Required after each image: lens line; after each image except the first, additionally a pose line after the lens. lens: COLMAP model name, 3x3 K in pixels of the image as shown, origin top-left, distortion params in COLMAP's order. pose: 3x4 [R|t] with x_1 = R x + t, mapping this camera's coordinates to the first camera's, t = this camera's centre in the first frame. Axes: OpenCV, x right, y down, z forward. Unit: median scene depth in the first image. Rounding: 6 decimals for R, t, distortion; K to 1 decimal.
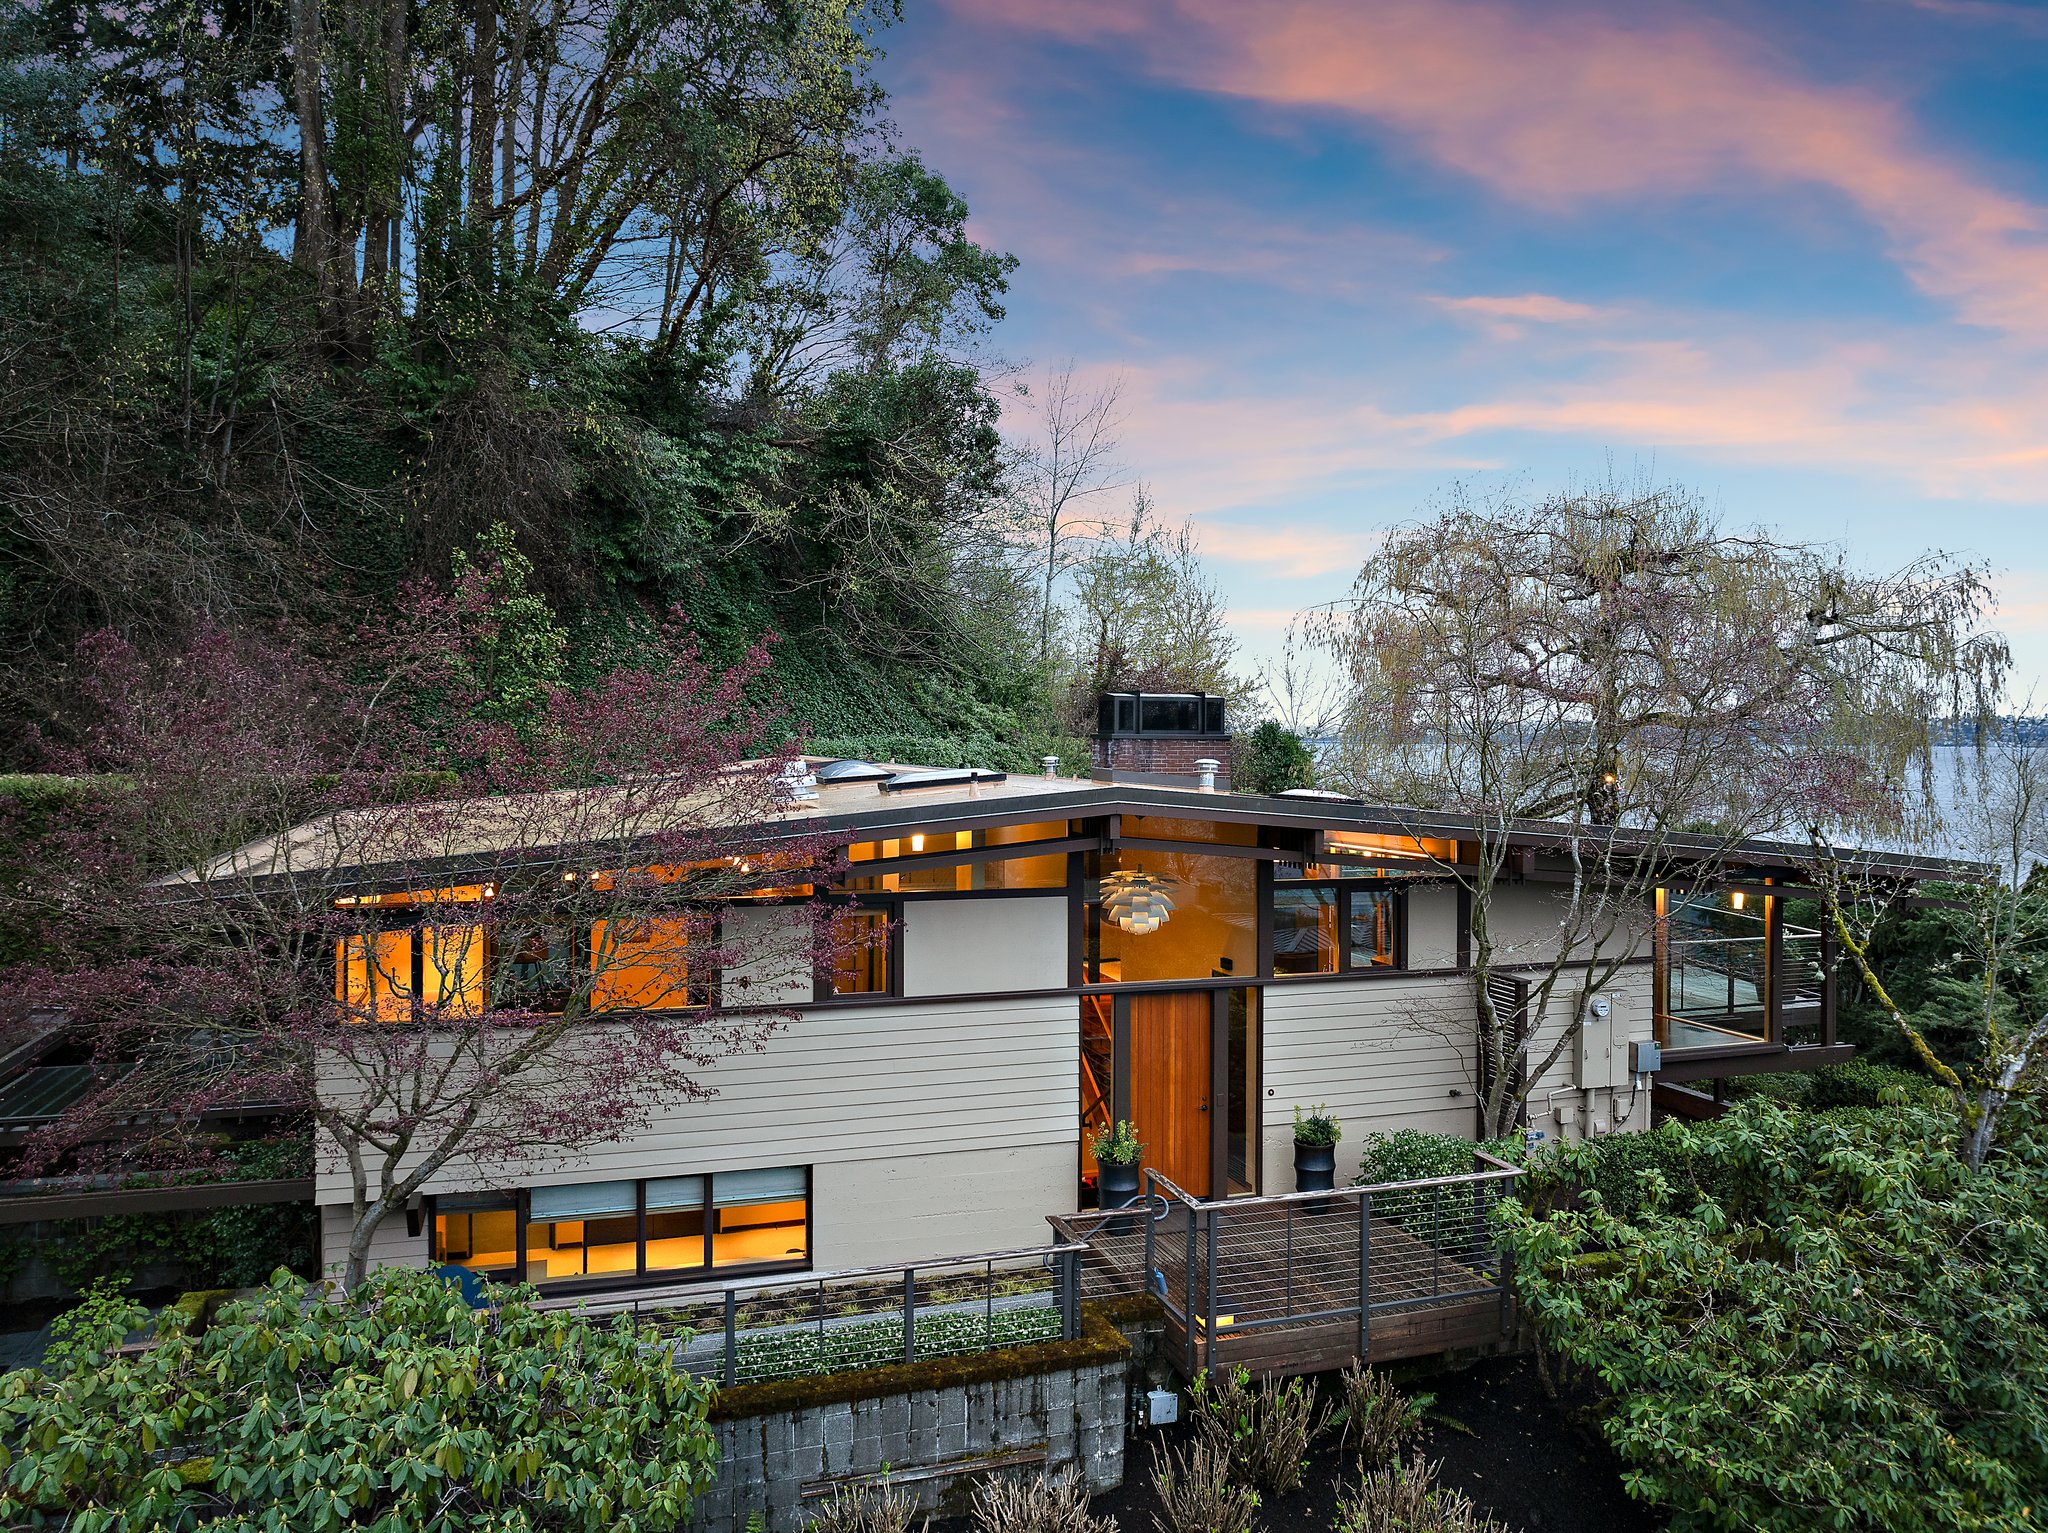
lens RADIAL K [[1447.7, 0, 1025.4], [0, 1447.7, 708.7], [0, 0, 1]] dist [-0.058634, 0.029428]
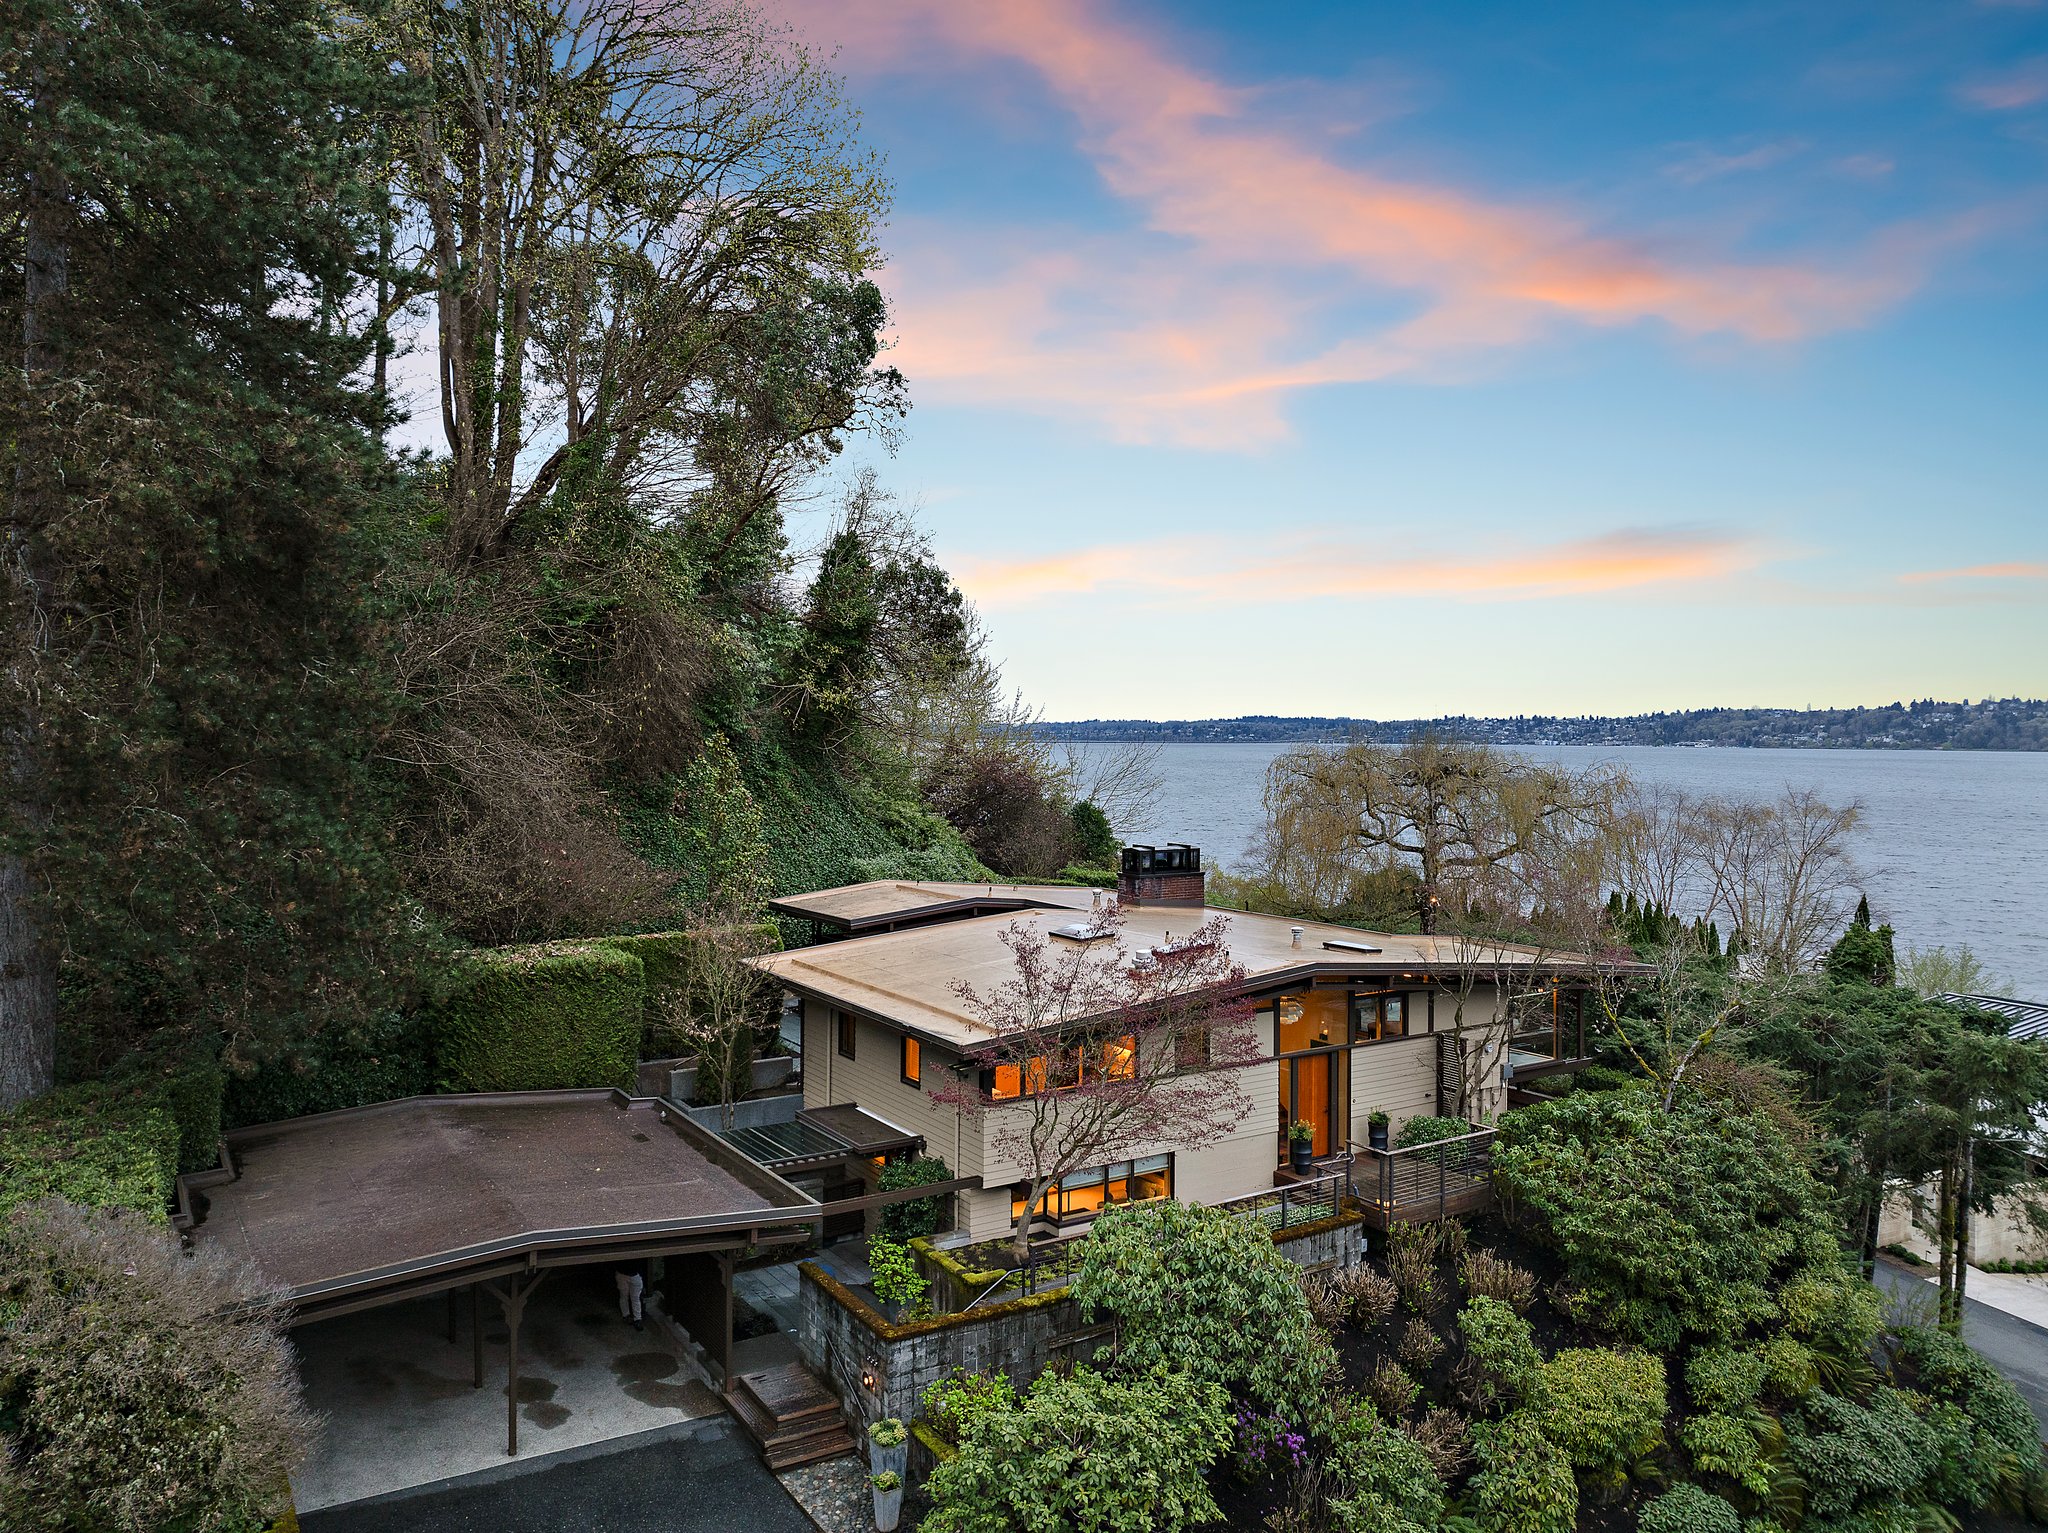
lens RADIAL K [[1420.9, 0, 1031.7], [0, 1420.9, 724.4], [0, 0, 1]] dist [-0.049531, 0.010293]
pose [[0.968567, 0.002914, 0.248736, -0.777669], [-0.004390, 0.999976, 0.005377, -0.275913], [-0.248714, -0.006300, 0.968556, -0.819818]]
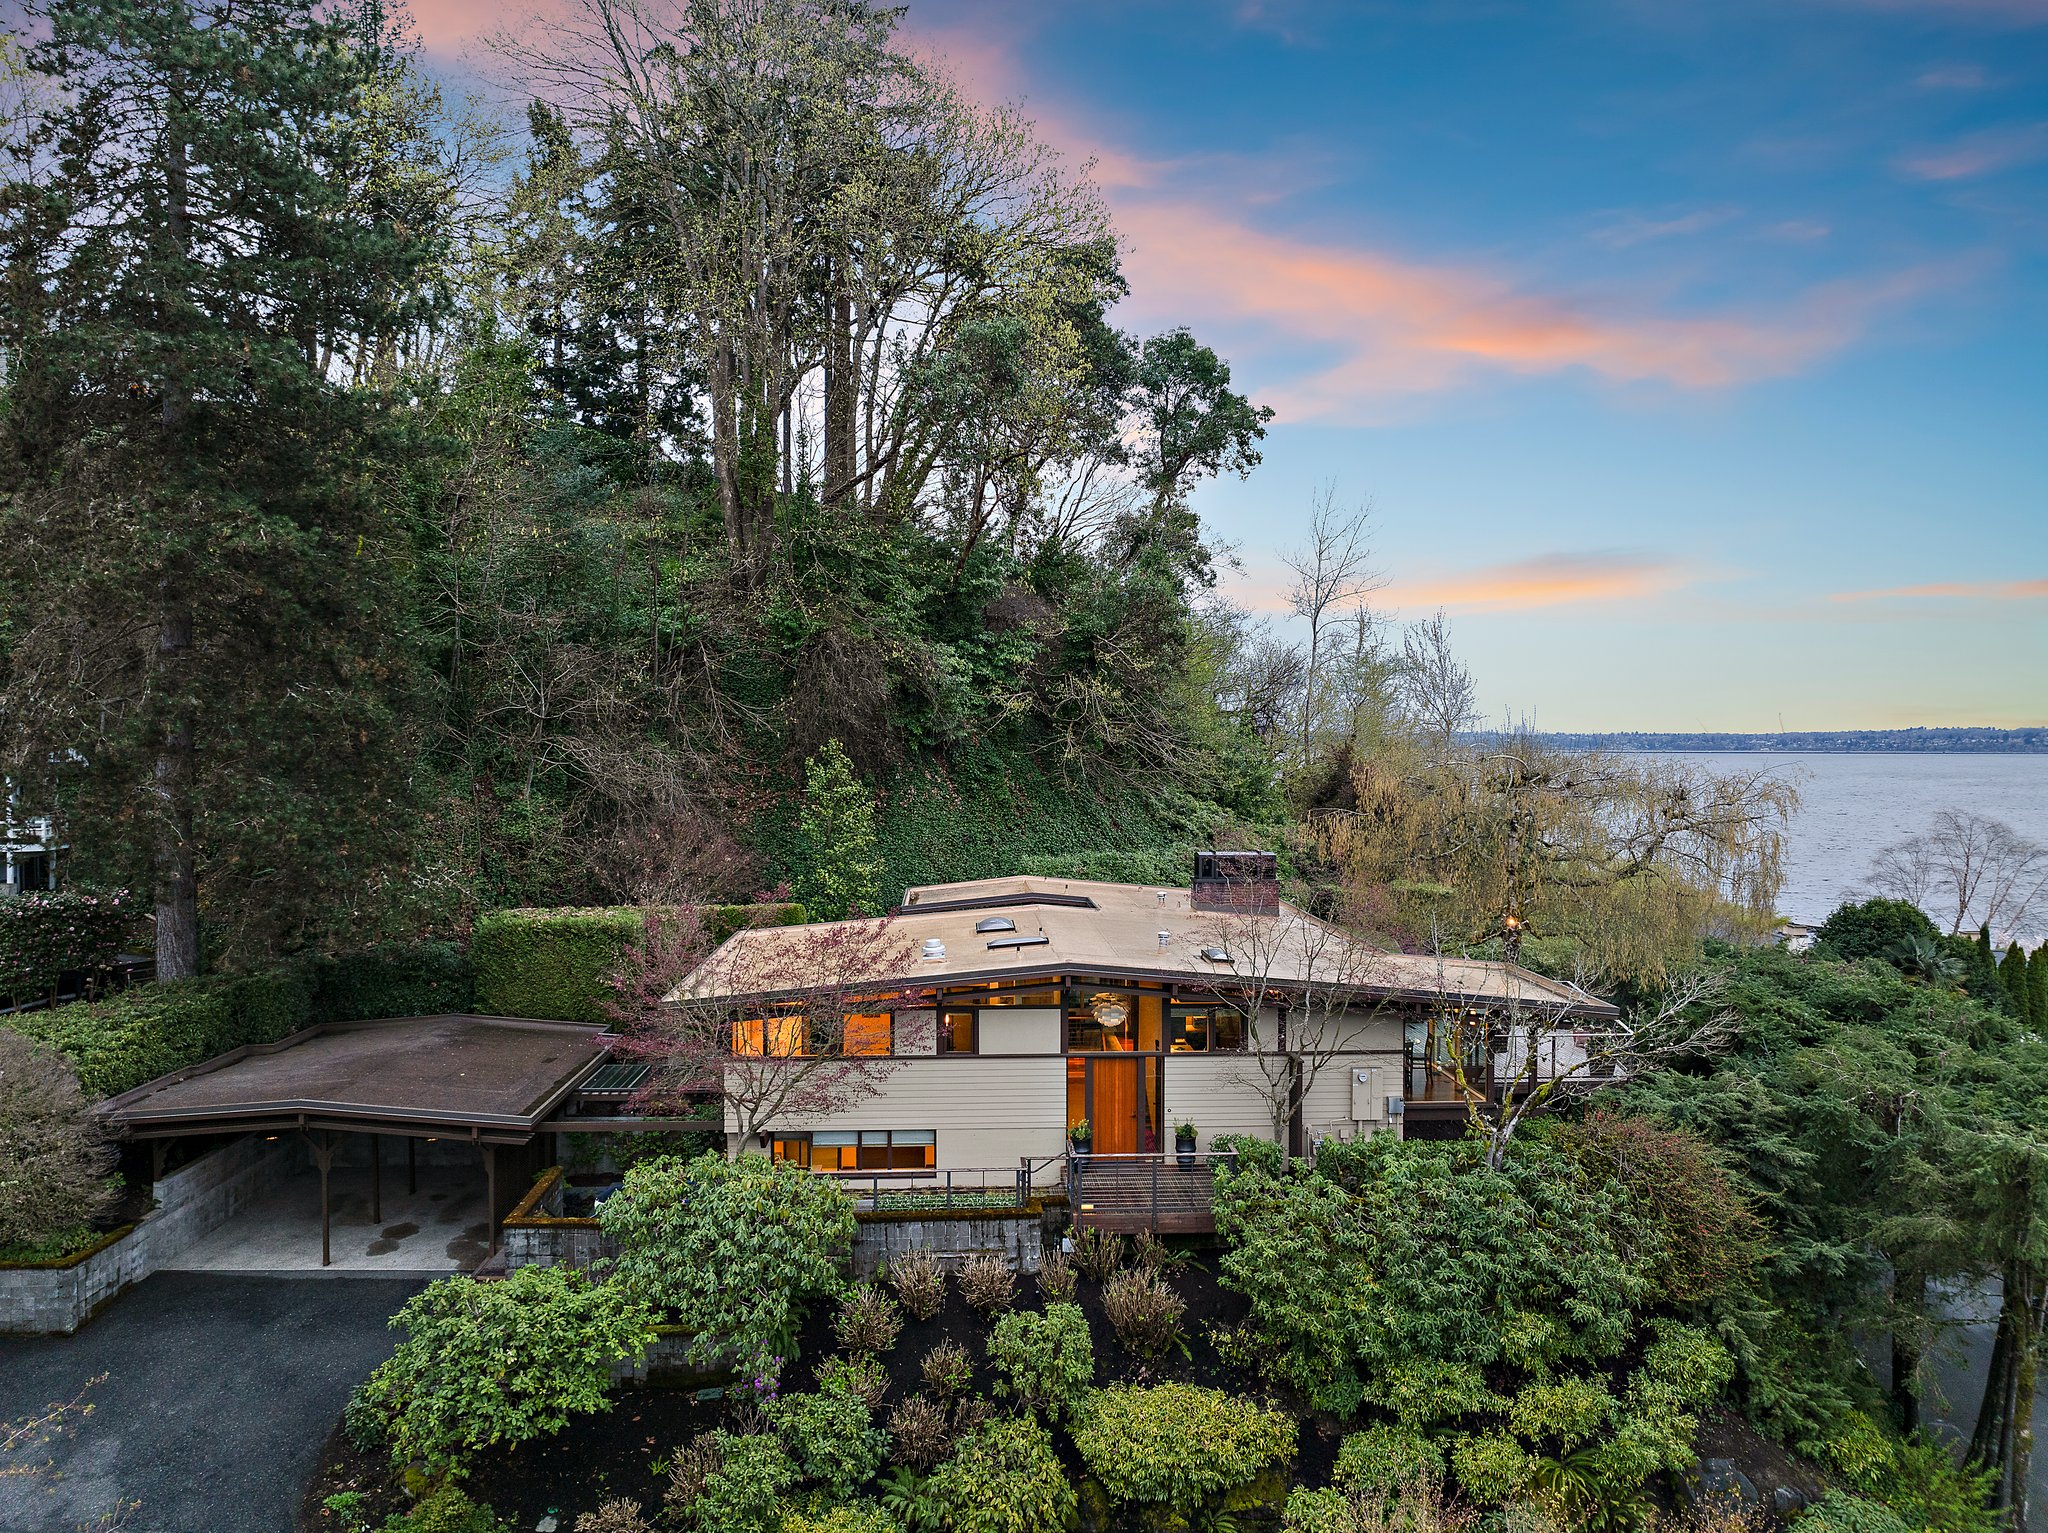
lens RADIAL K [[1397.2, 0, 1033.6], [0, 1397.2, 750.8], [0, 0, 1]] dist [-0.015153, -0.050654]
pose [[0.967678, -0.001796, -0.252184, 0.485157], [0.006228, 0.999840, 0.016775, -0.266831], [0.252113, -0.017804, 0.967534, -0.914963]]
